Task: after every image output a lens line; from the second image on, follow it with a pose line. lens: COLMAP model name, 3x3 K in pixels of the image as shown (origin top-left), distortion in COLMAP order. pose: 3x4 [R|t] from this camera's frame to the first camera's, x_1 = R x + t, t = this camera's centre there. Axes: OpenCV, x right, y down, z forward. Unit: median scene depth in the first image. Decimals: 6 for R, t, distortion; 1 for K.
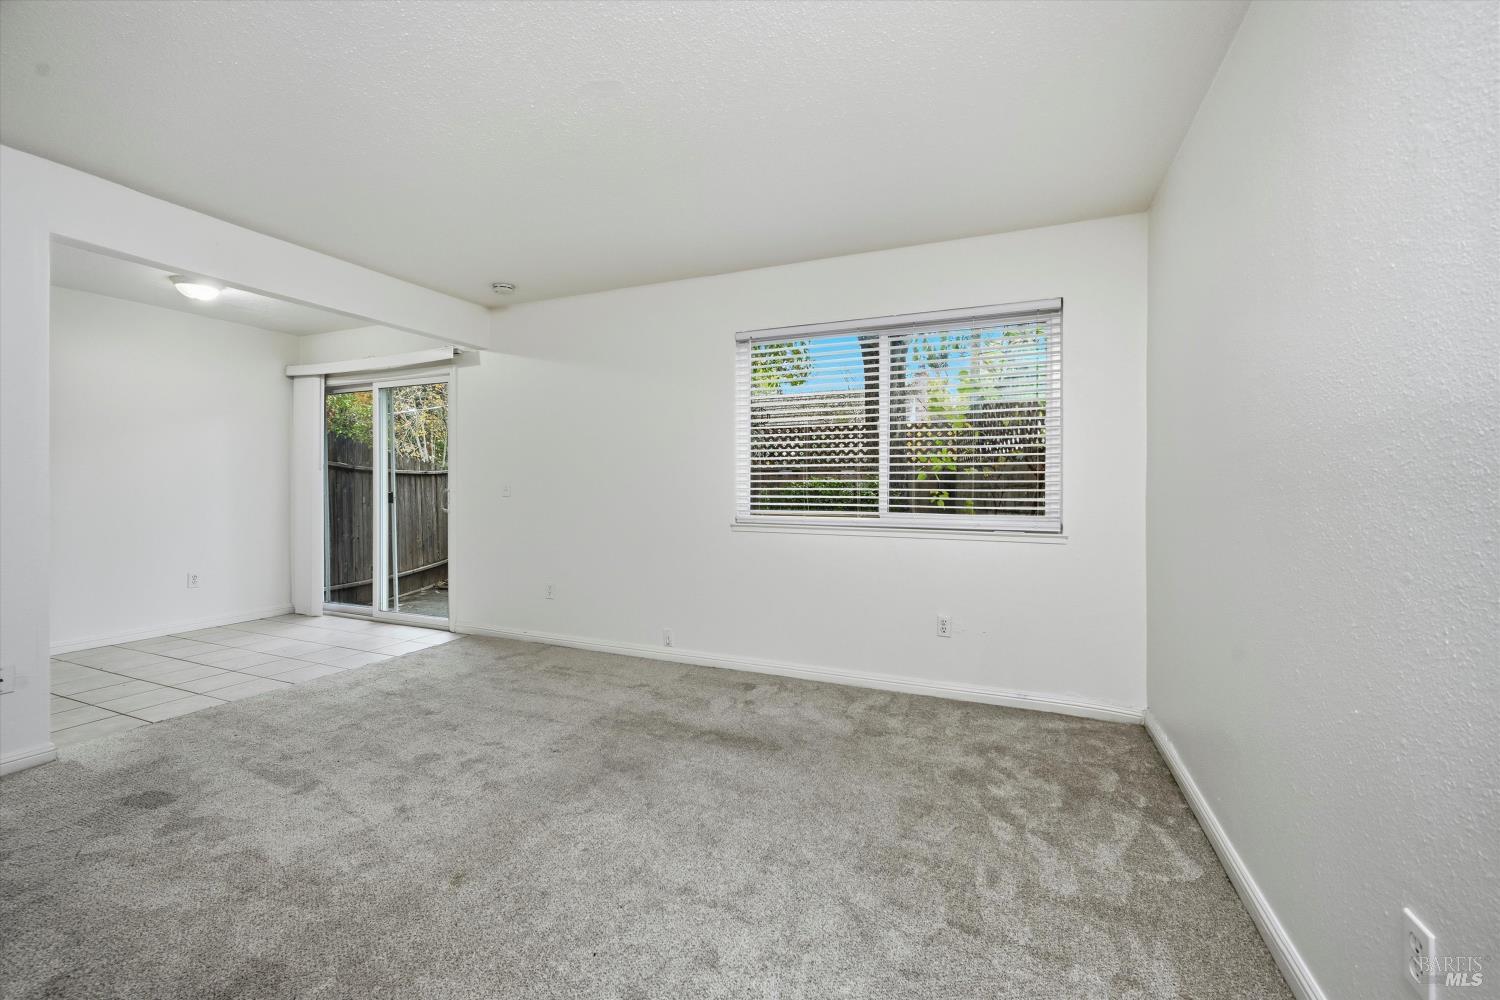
lens RADIAL K [[618.2, 0, 753.3], [0, 618.2, 487.8], [0, 0, 1]] dist [-0.001038, 0.000968]
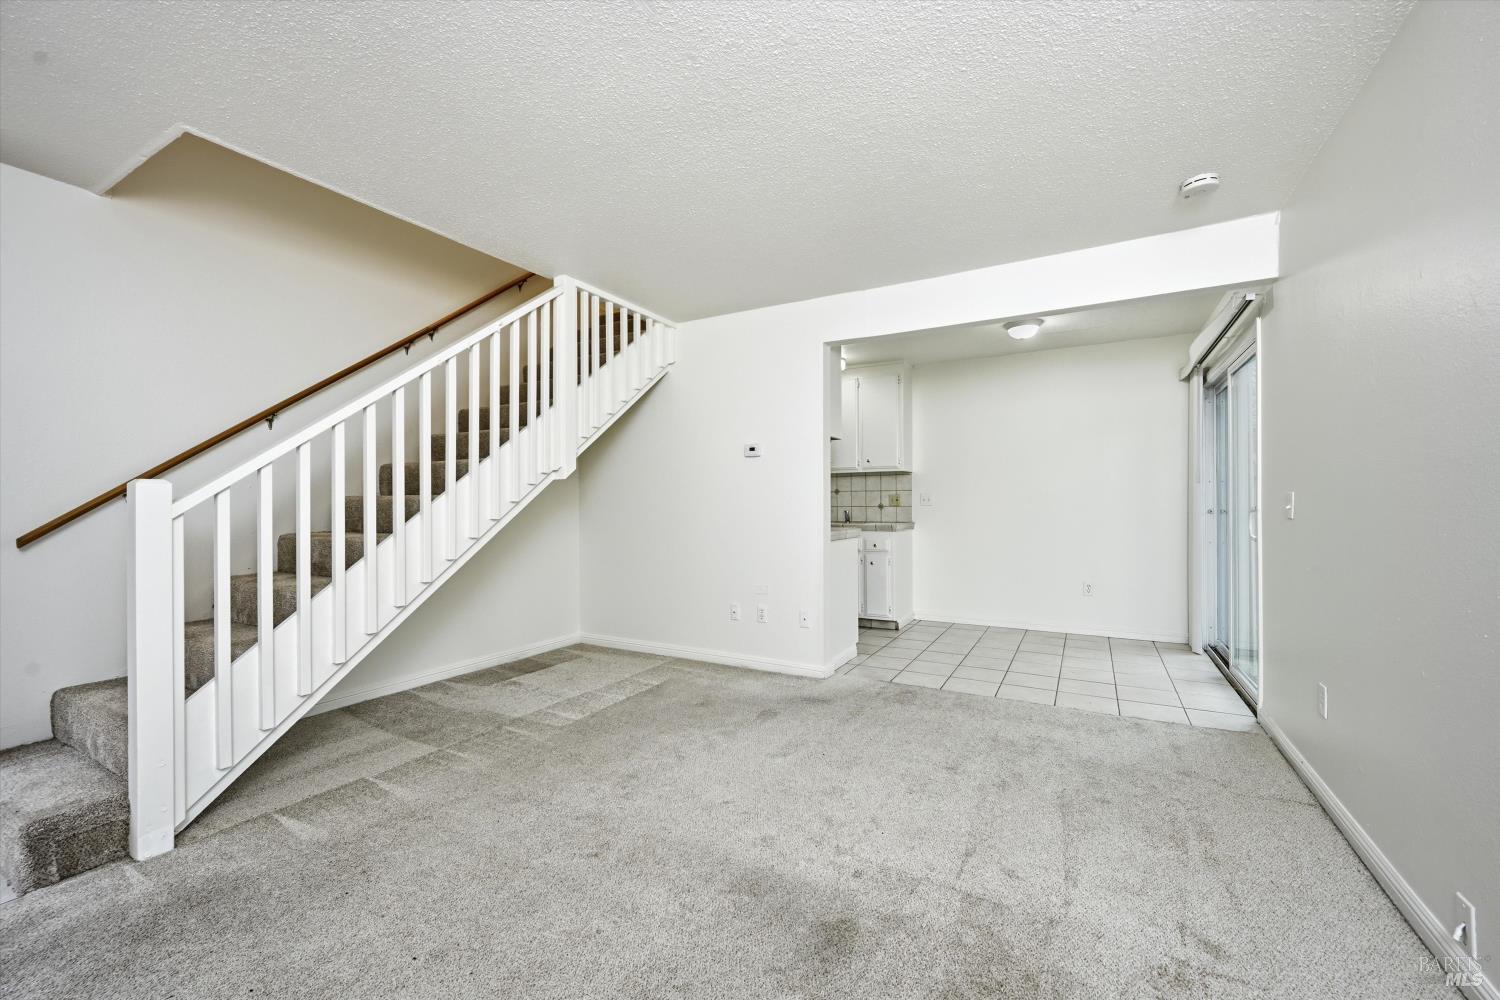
lens RADIAL K [[618.2, 0, 777.7], [0, 618.2, 505.4], [0, 0, 1]] dist [-0.001038, 0.000968]
pose [[-0.126653, -0.002791, -0.991943, 0.250225], [0.002059, 0.999993, -0.003077, 0.005237], [0.991945, -0.002432, -0.126647, 0.634746]]
